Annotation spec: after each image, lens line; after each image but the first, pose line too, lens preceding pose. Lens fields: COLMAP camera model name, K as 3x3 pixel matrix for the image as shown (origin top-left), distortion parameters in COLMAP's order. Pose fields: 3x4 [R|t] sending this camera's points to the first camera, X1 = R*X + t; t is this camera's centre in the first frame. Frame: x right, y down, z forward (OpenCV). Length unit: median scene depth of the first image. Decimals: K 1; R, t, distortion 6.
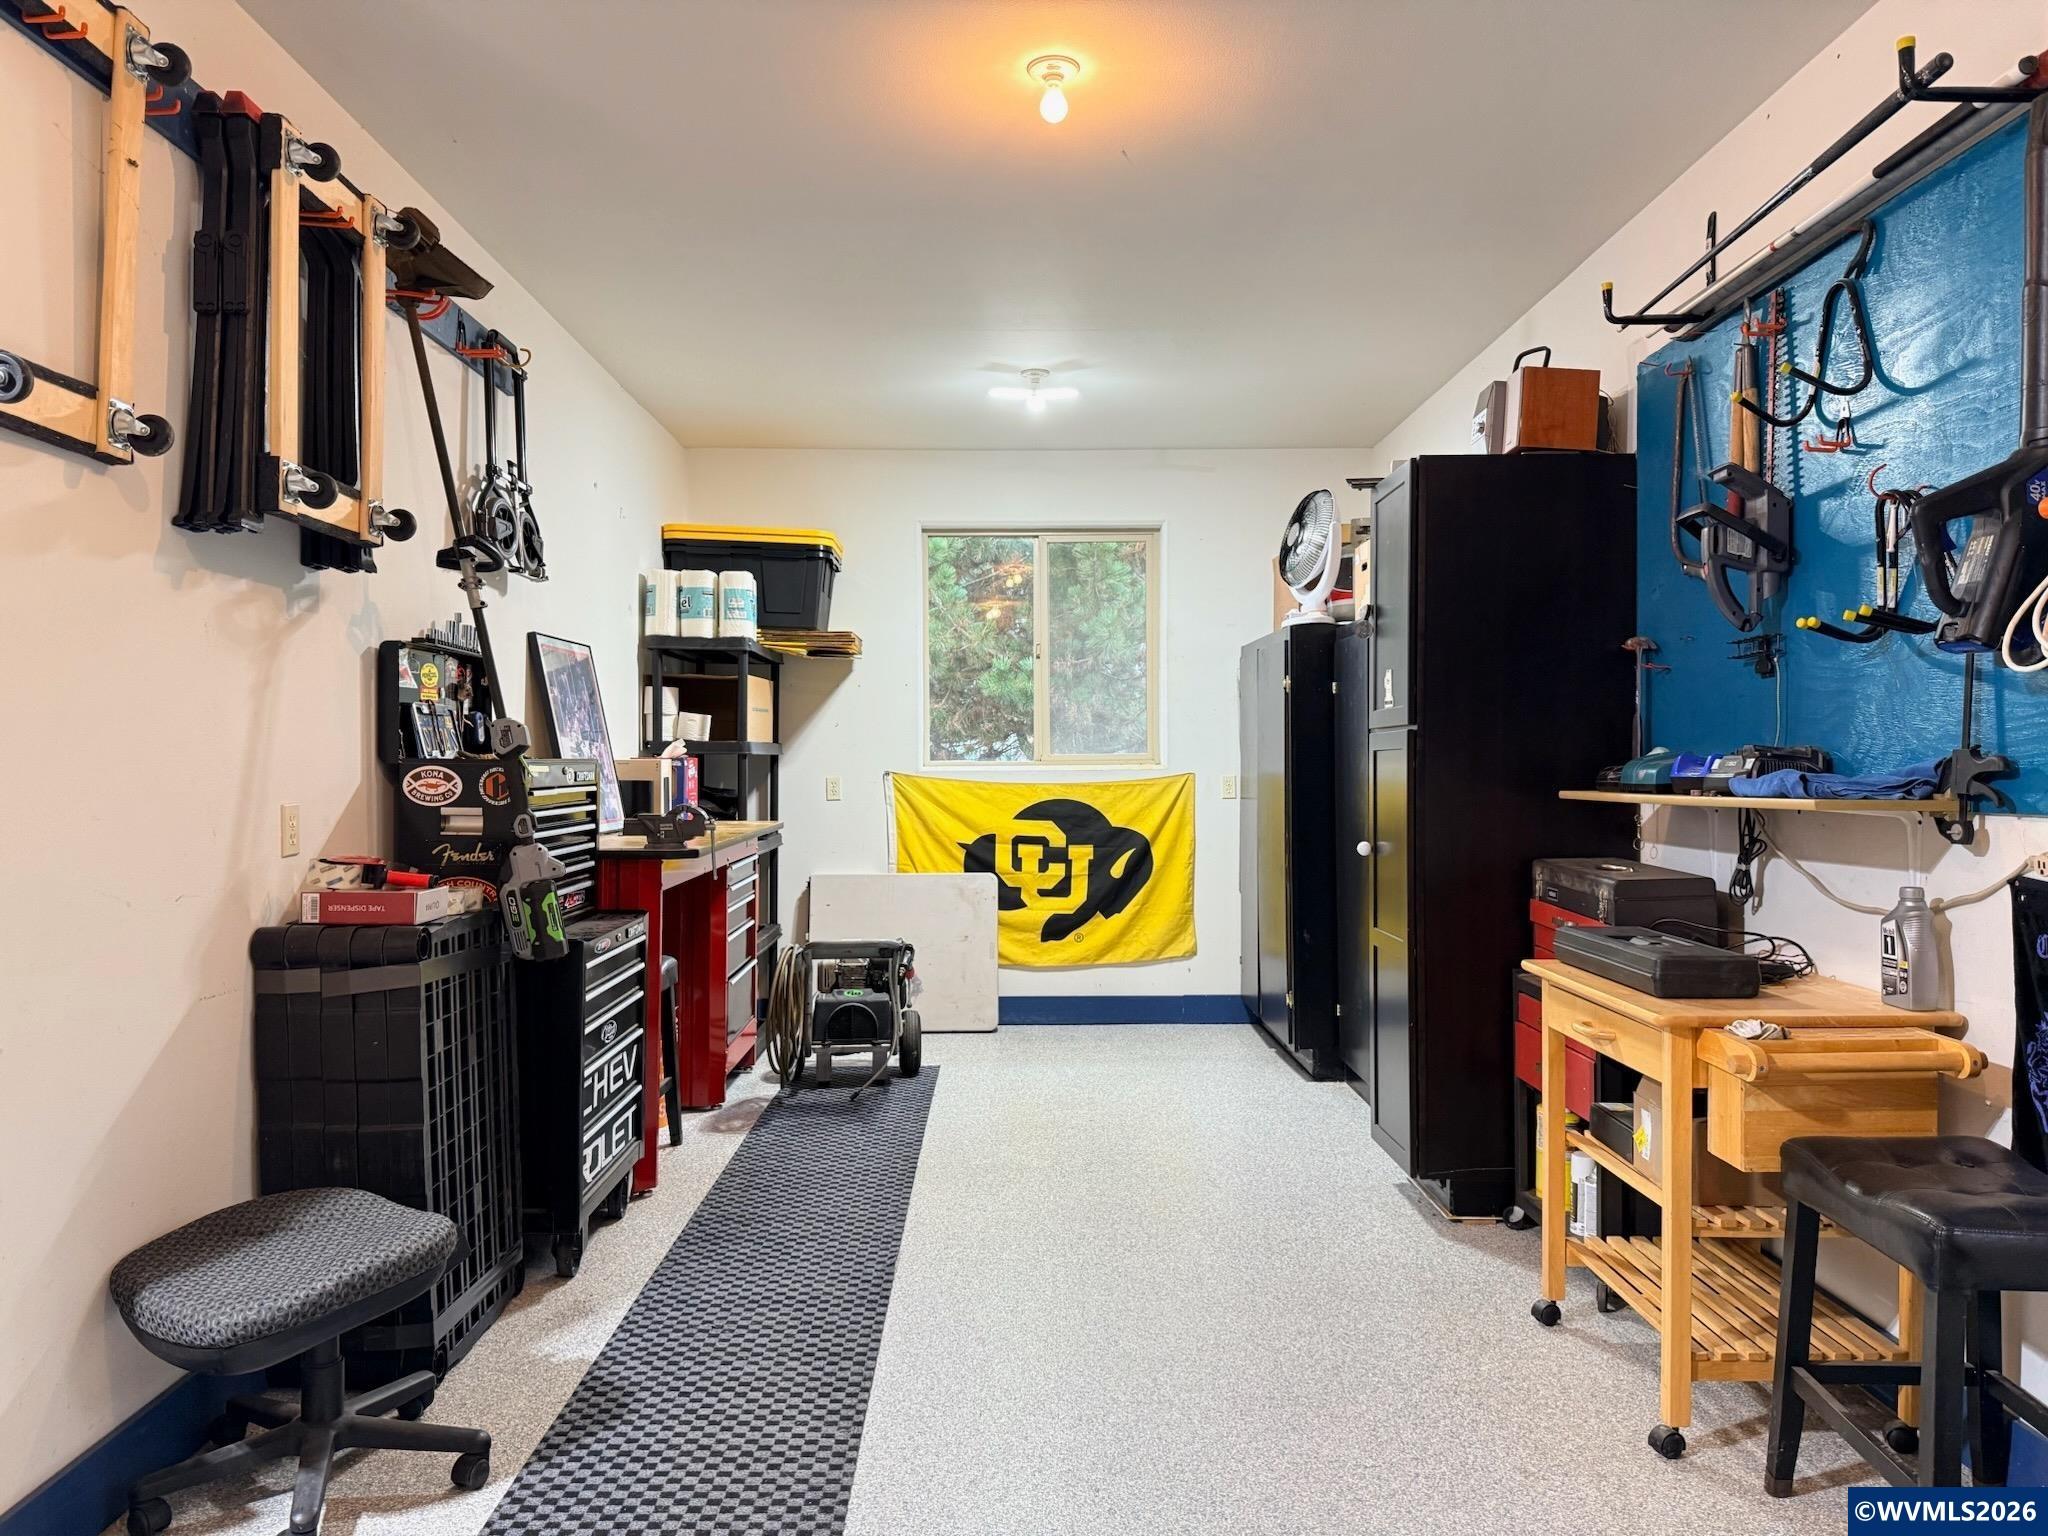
lens RADIAL K [[1404.5, 0, 1003.4], [0, 1404.5, 779.7], [0, 0, 1]] dist [0.002287, -0.006108]
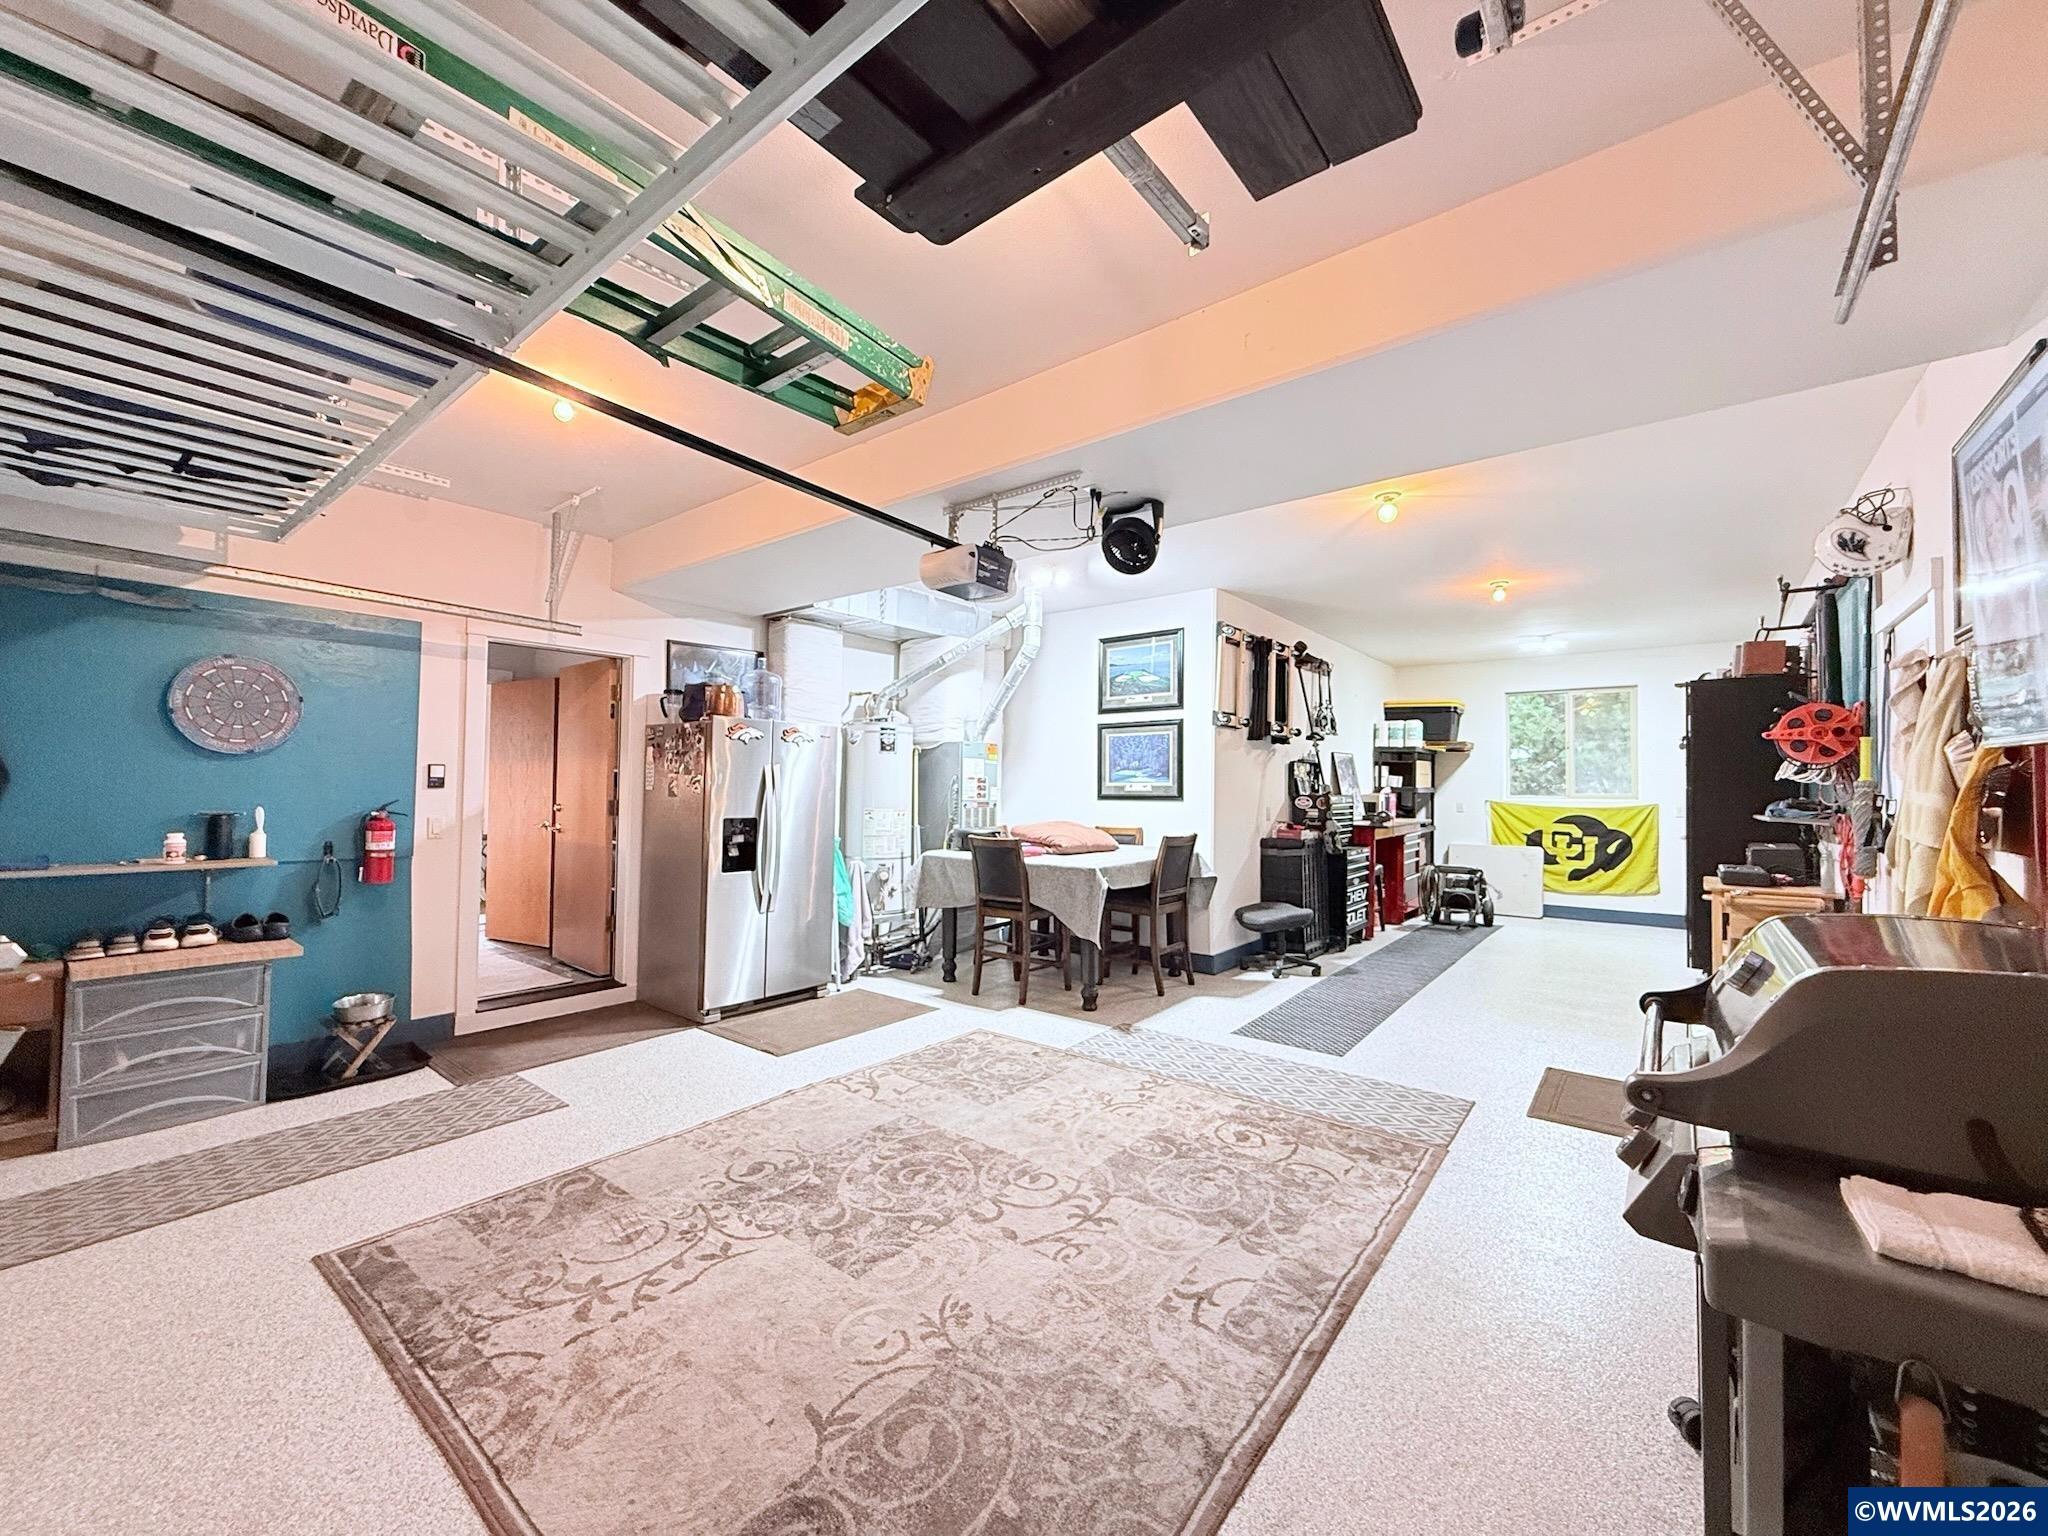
lens RADIAL K [[820.6, 0, 1030.5], [0, 820.6, 769.3], [0, 0, 1]] dist [0.001380, -0.000973]
pose [[0.783535, -0.002104, -0.621344, 0.270436], [-0.020138, 0.999383, -0.028780, -0.004891], [0.621021, 0.035063, 0.783010, -0.840162]]
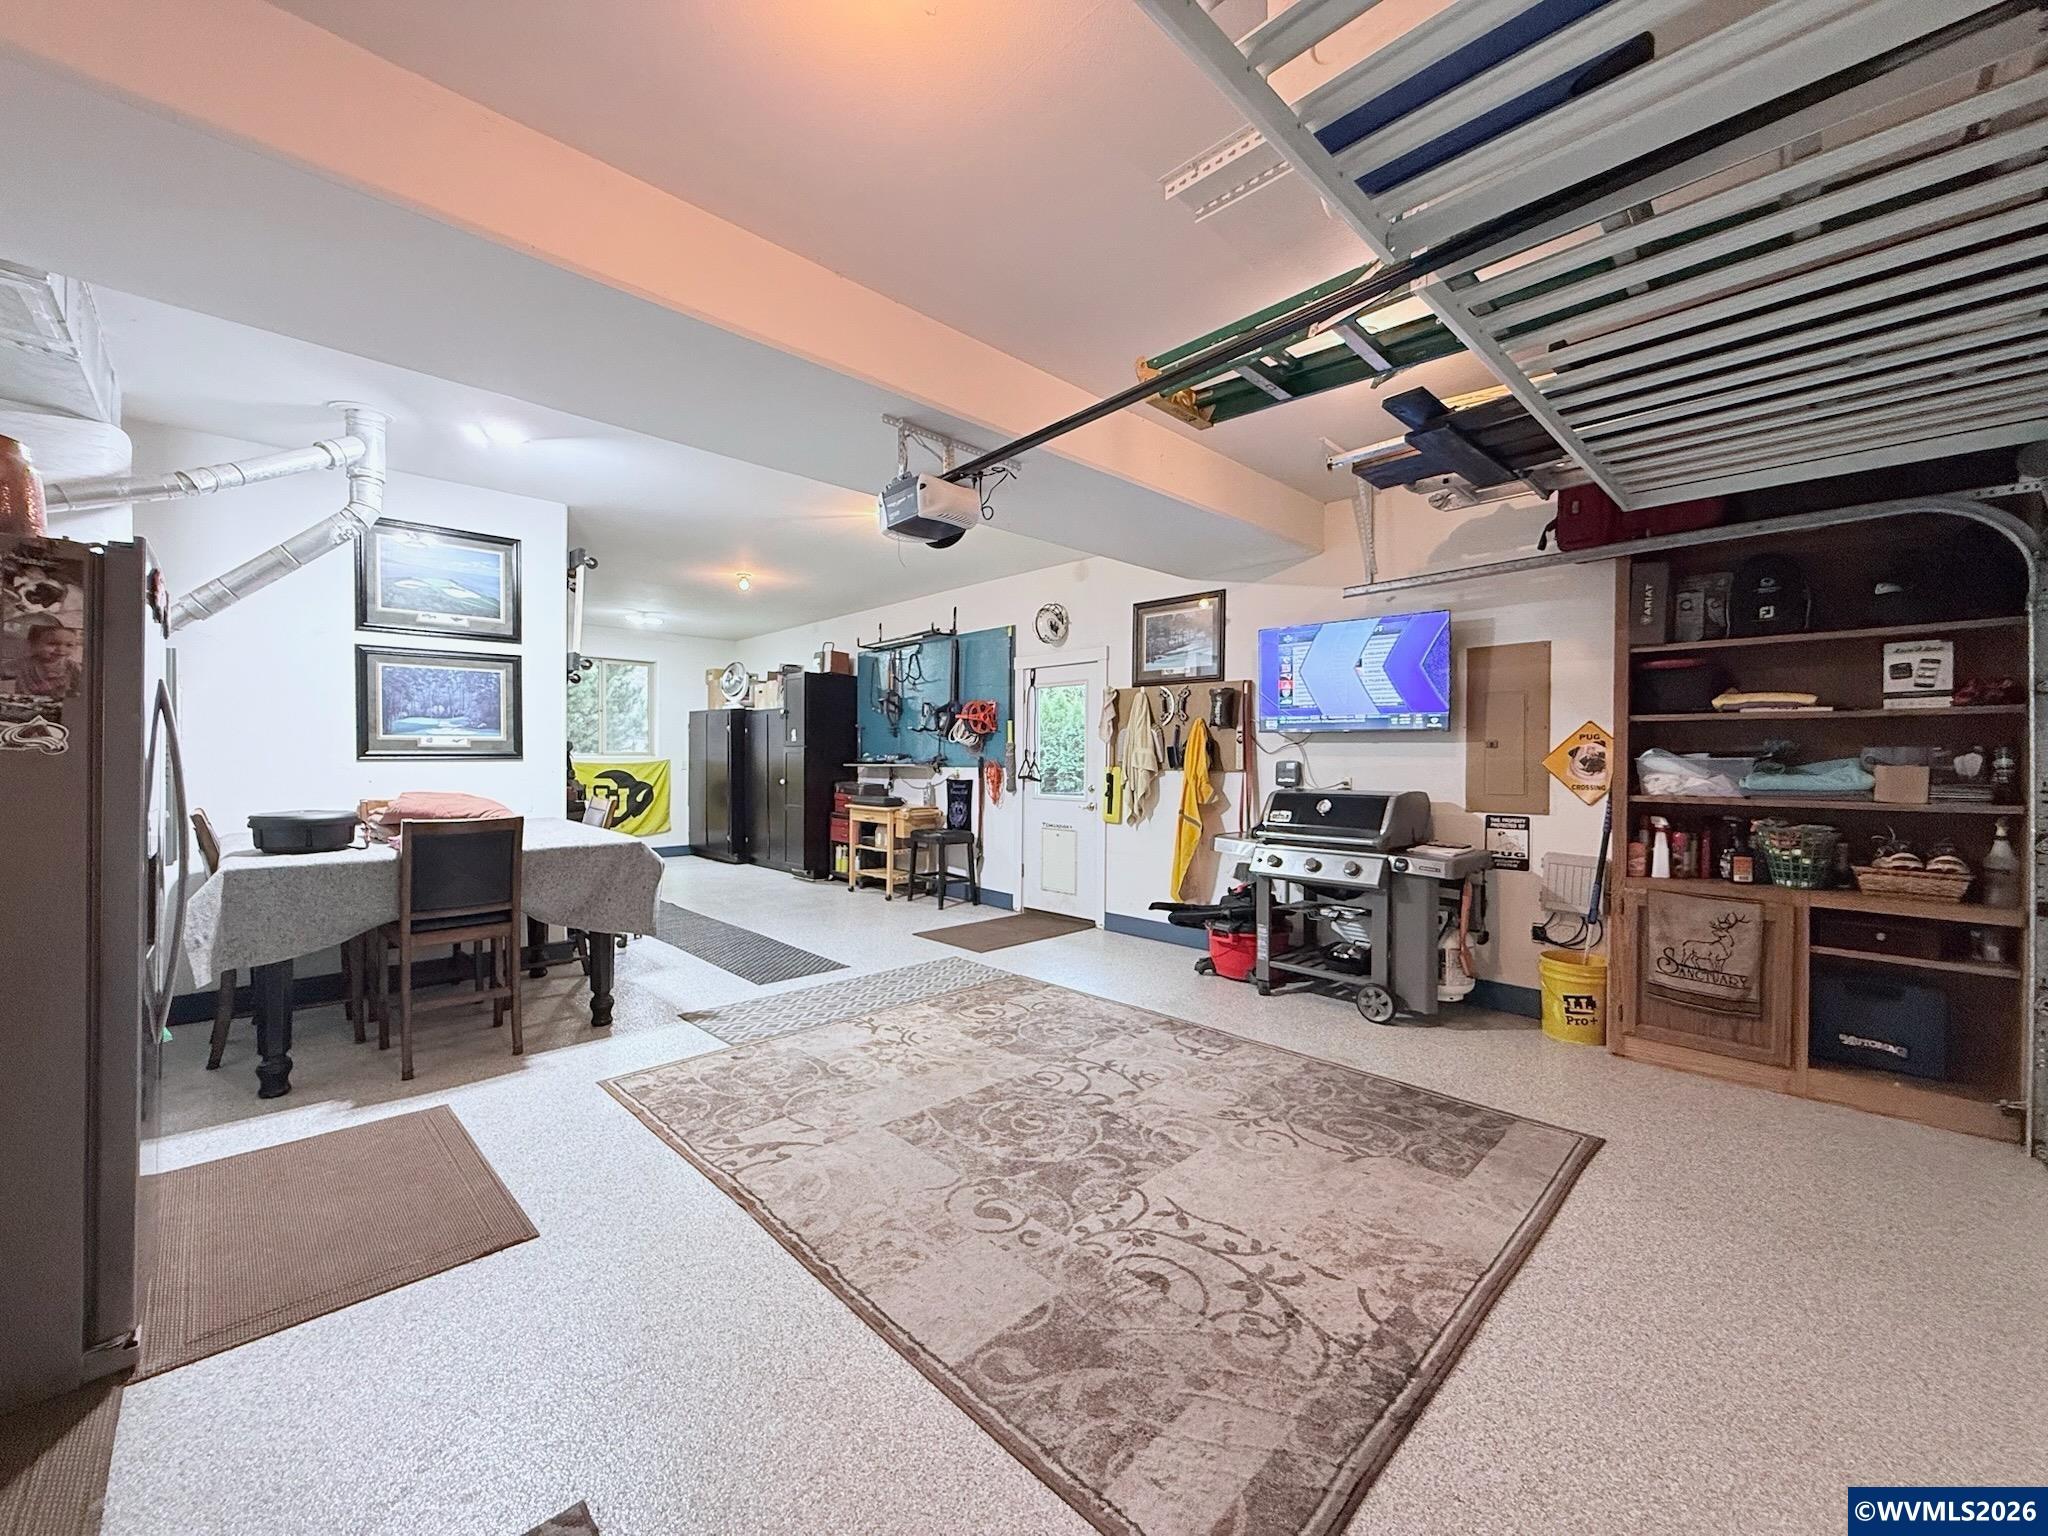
lens RADIAL K [[820.6, 0, 1005.4], [0, 820.6, 768.6], [0, 0, 1]] dist [0.001380, -0.000973]
pose [[0.718517, -0.001432, 0.695508, -0.771983], [0.000193, 0.999998, 0.001859, 0.014915], [-0.695509, -0.001201, 0.718516, -0.836189]]
